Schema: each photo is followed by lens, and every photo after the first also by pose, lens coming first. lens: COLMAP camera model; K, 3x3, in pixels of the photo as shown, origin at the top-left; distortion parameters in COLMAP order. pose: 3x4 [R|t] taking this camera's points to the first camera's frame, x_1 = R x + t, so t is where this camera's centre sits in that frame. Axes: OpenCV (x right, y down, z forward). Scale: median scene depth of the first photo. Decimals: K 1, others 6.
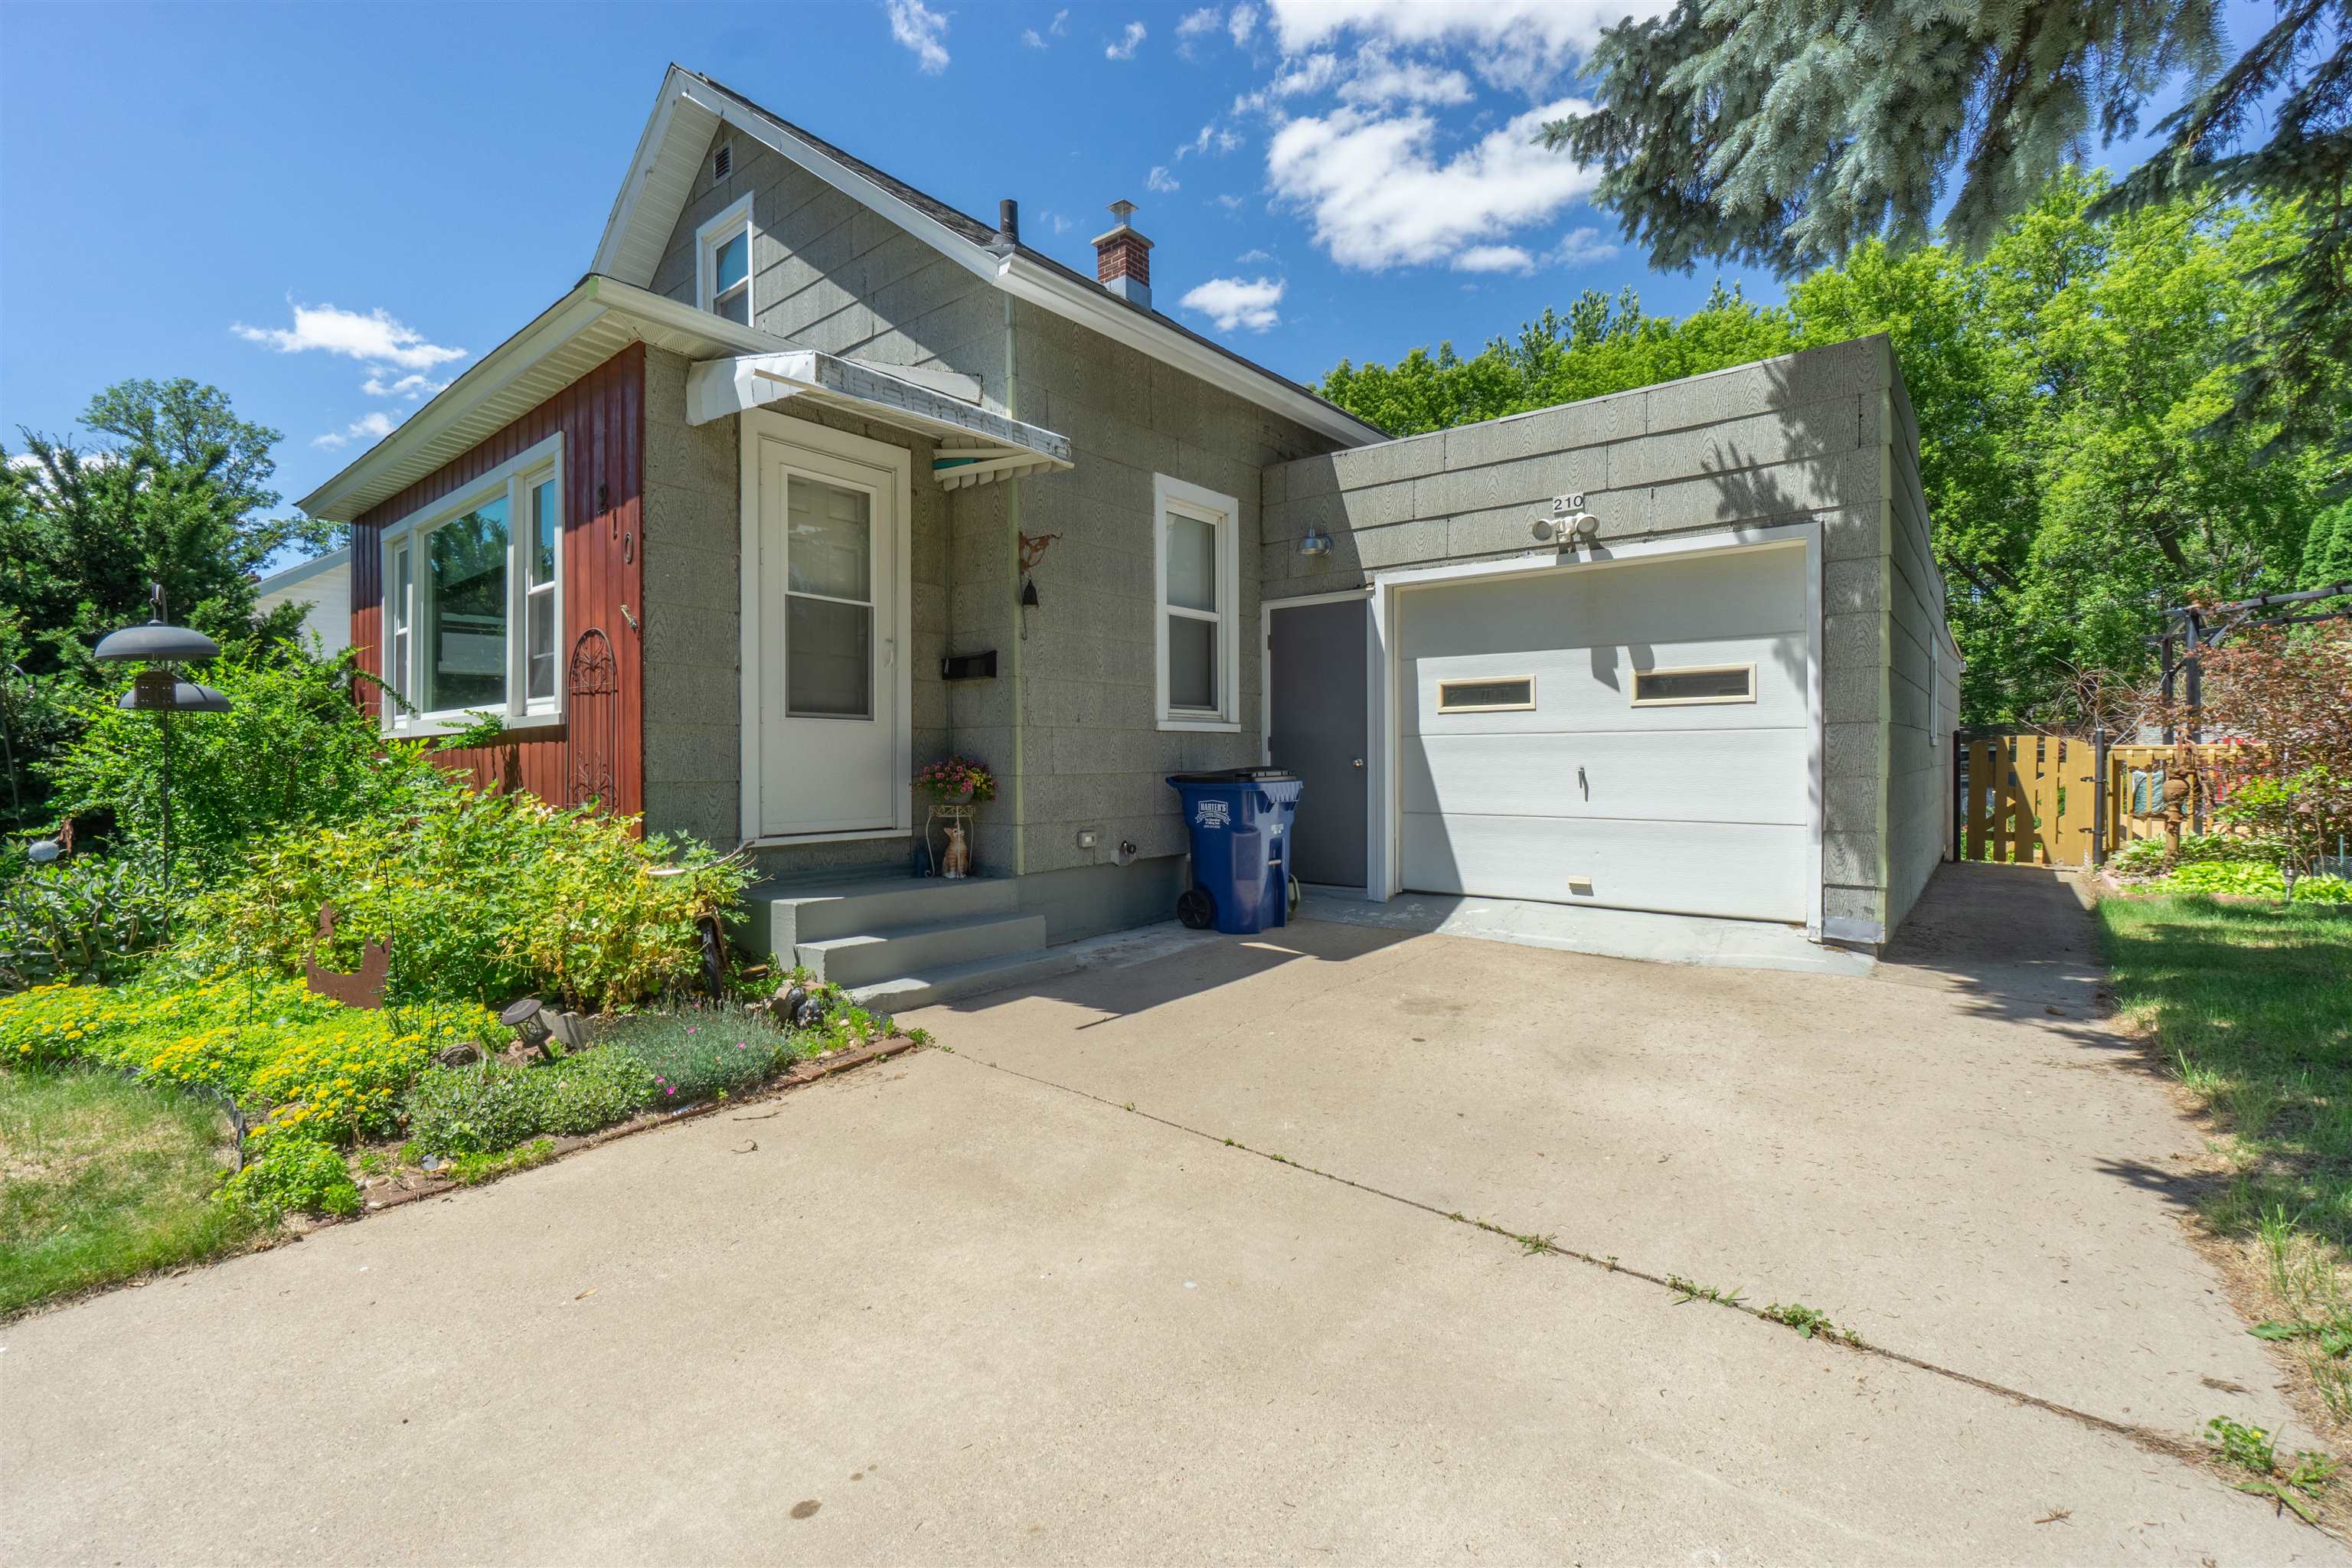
lens RADIAL K [[1003.7, 0, 1142.7], [0, 1003.7, 794.9], [0, 0, 1]] dist [0.003192, 0.000299]
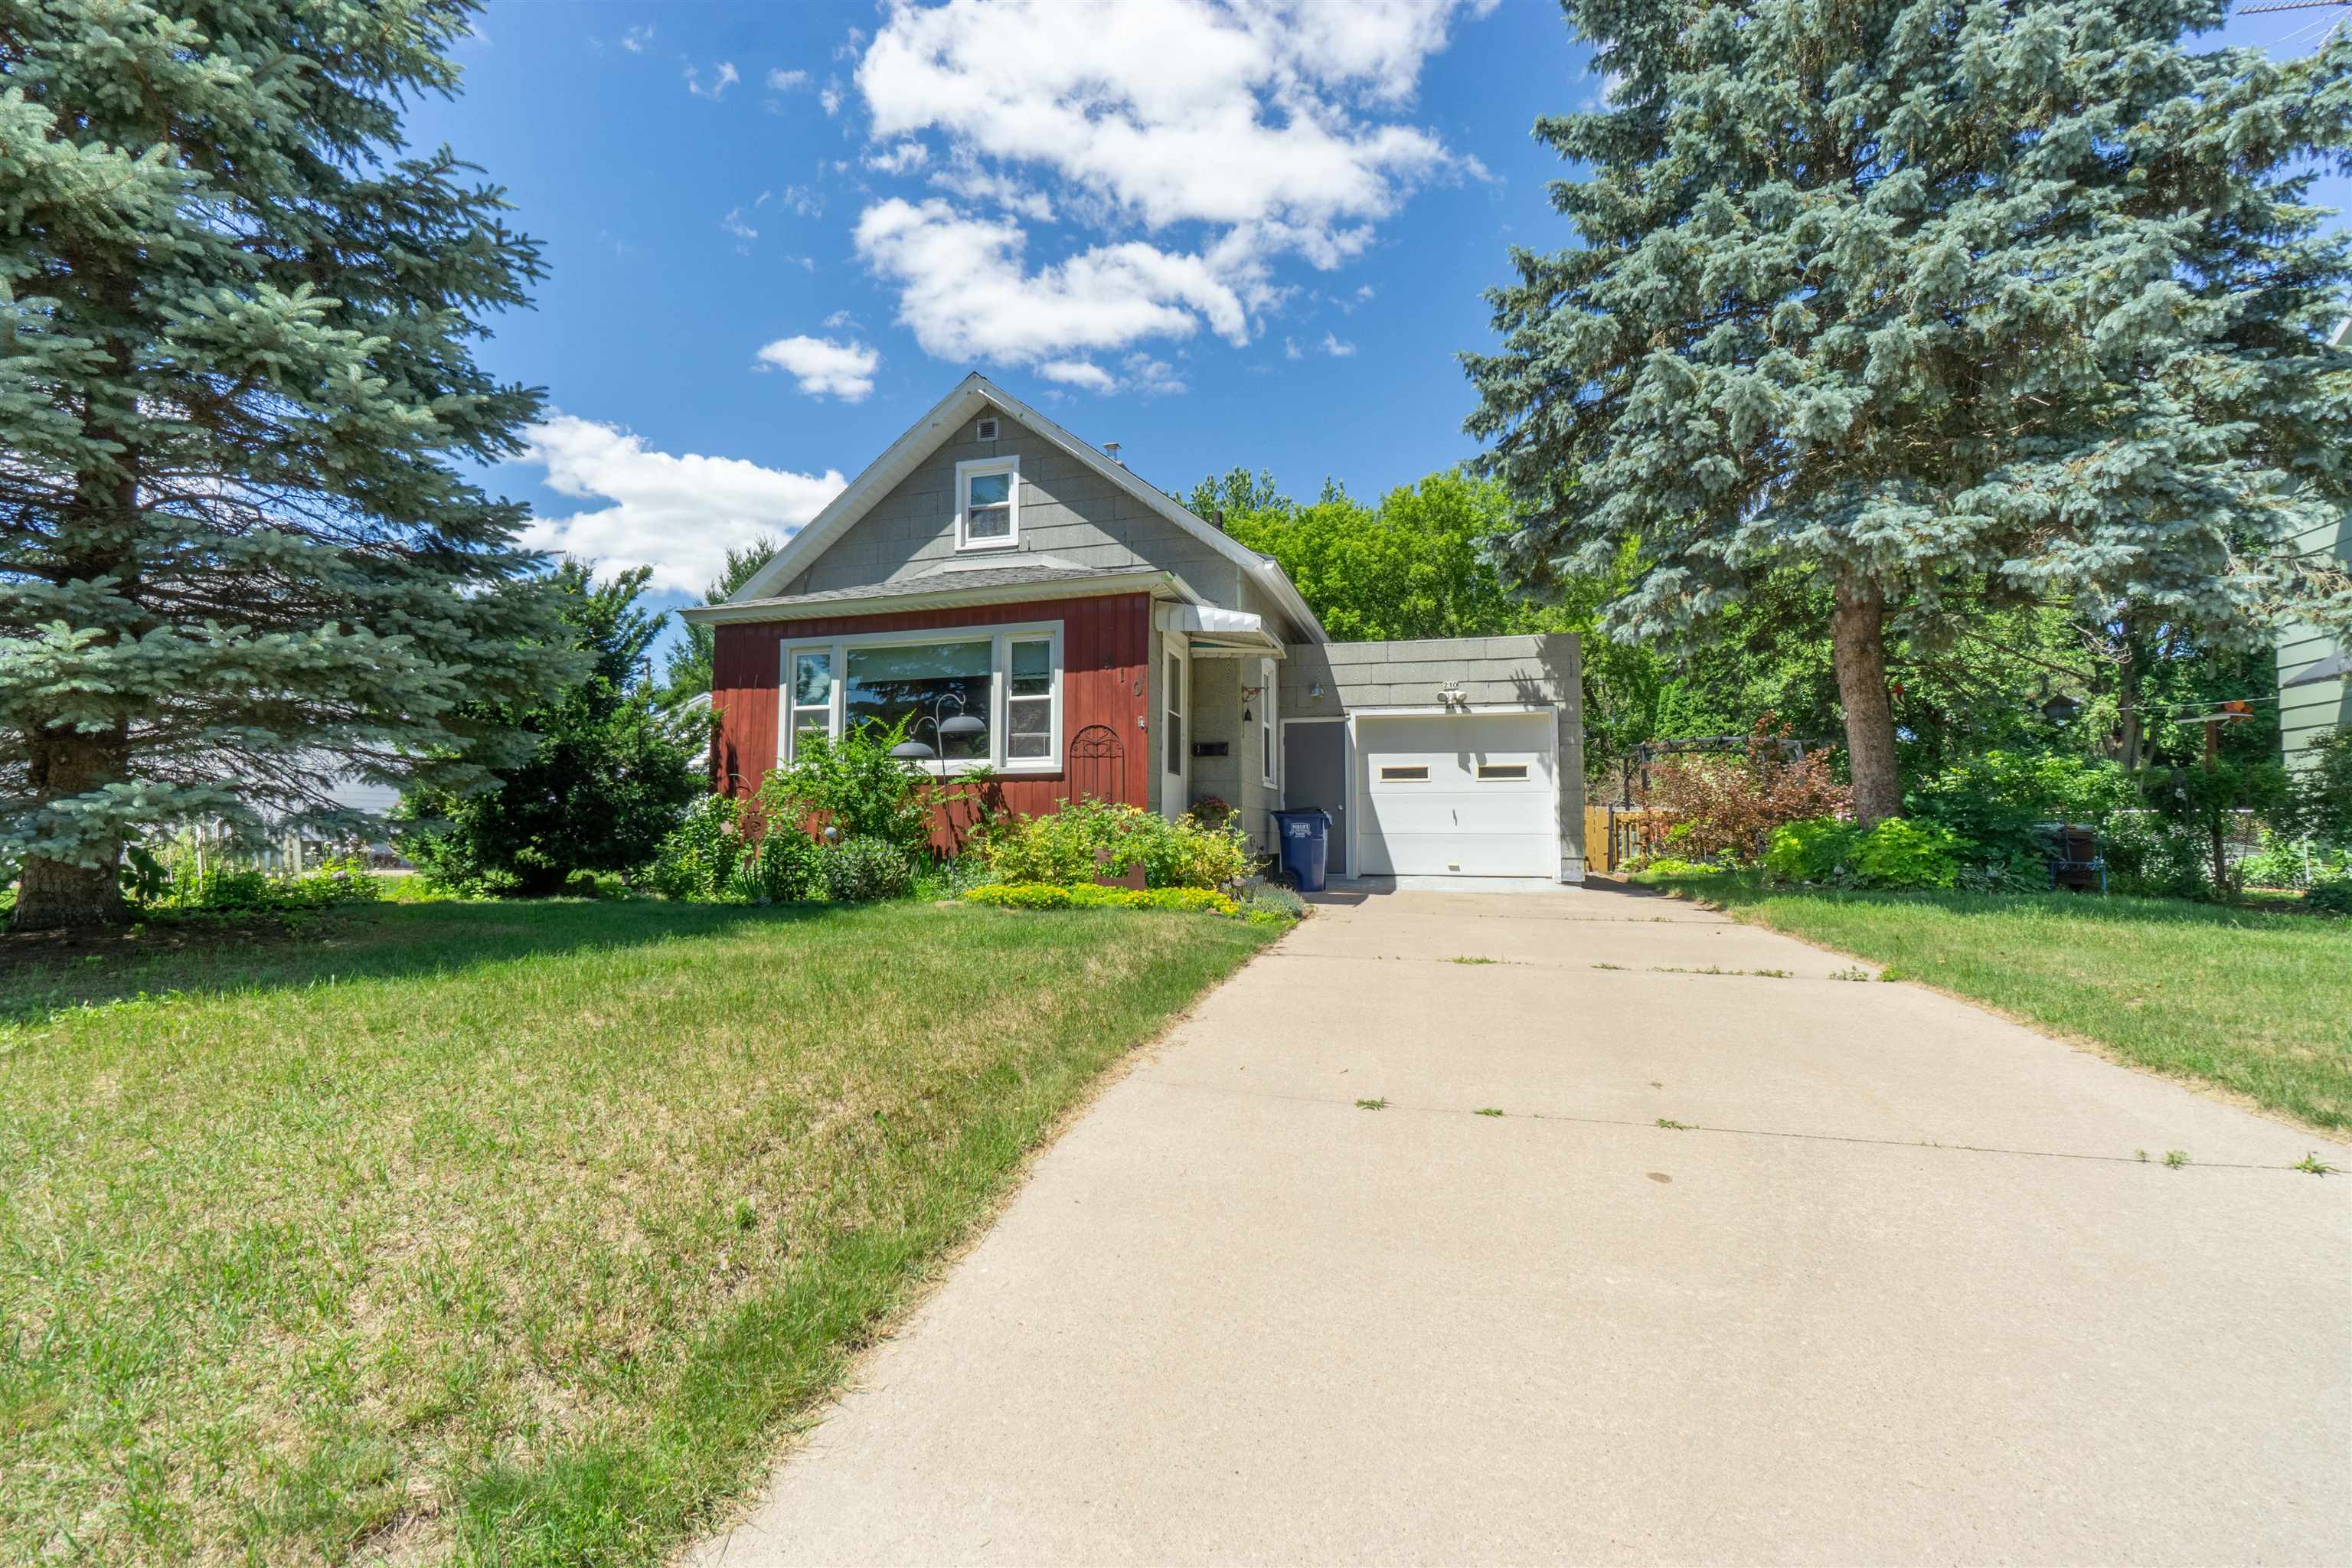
lens RADIAL K [[1032.1, 0, 1188.2], [0, 1032.1, 770.7], [0, 0, 1]] dist [0.008998, -0.000059]
pose [[0.902855, 0.034700, 0.428542, -0.988464], [0.009277, 0.994933, -0.100106, 0.101344], [-0.429844, 0.094357, 0.897959, -0.693148]]
